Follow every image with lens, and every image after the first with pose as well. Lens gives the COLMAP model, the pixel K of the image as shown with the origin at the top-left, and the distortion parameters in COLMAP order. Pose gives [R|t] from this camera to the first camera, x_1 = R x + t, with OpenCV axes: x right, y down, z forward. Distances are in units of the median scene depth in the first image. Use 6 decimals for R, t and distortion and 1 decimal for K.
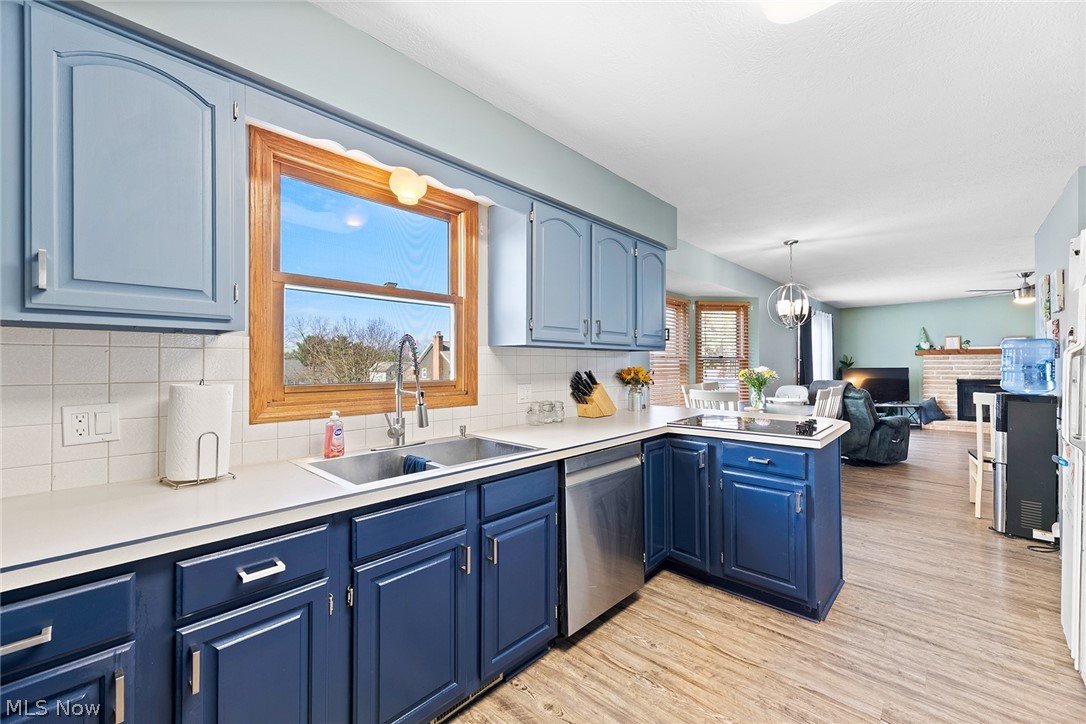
lens RADIAL K [[438.3, 0, 538.4], [0, 438.3, 360.6], [0, 0, 1]] dist [0.002129, 0.000202]
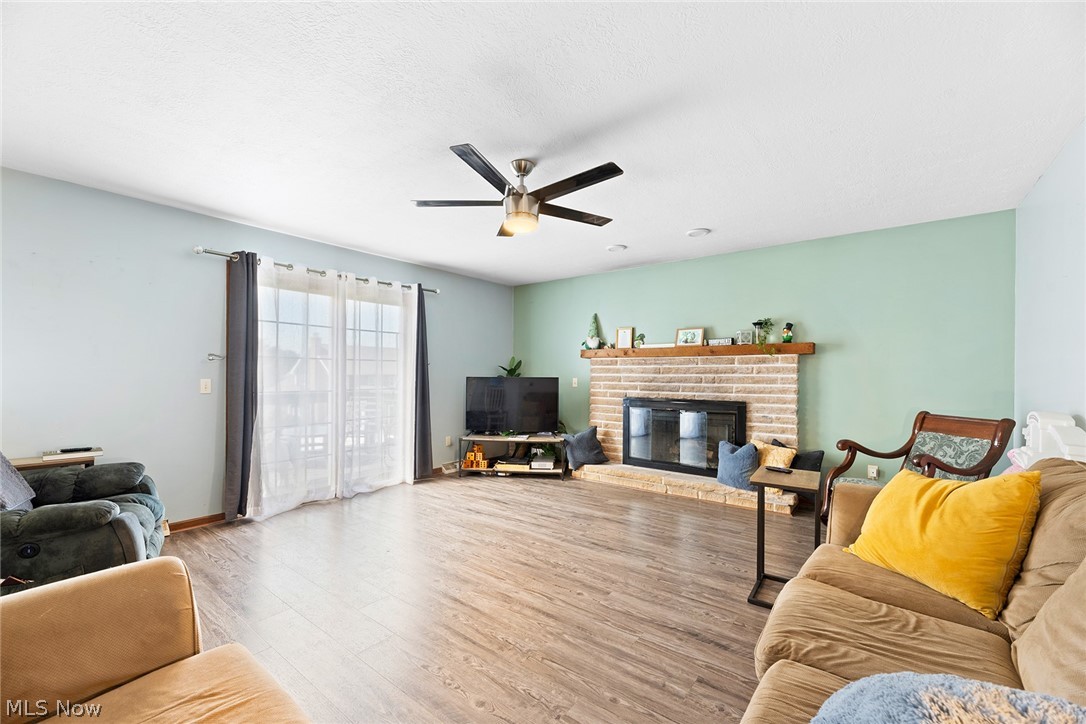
lens RADIAL K [[439.5, 0, 548.1], [0, 439.5, 373.5], [0, 0, 1]] dist [-0.000434, 0.000047]
pose [[0.994335, 0.012464, 0.105554, 0.785097], [-0.013417, 0.999875, 0.008323, 0.005731], [-0.105437, -0.009692, 0.994379, 0.399403]]
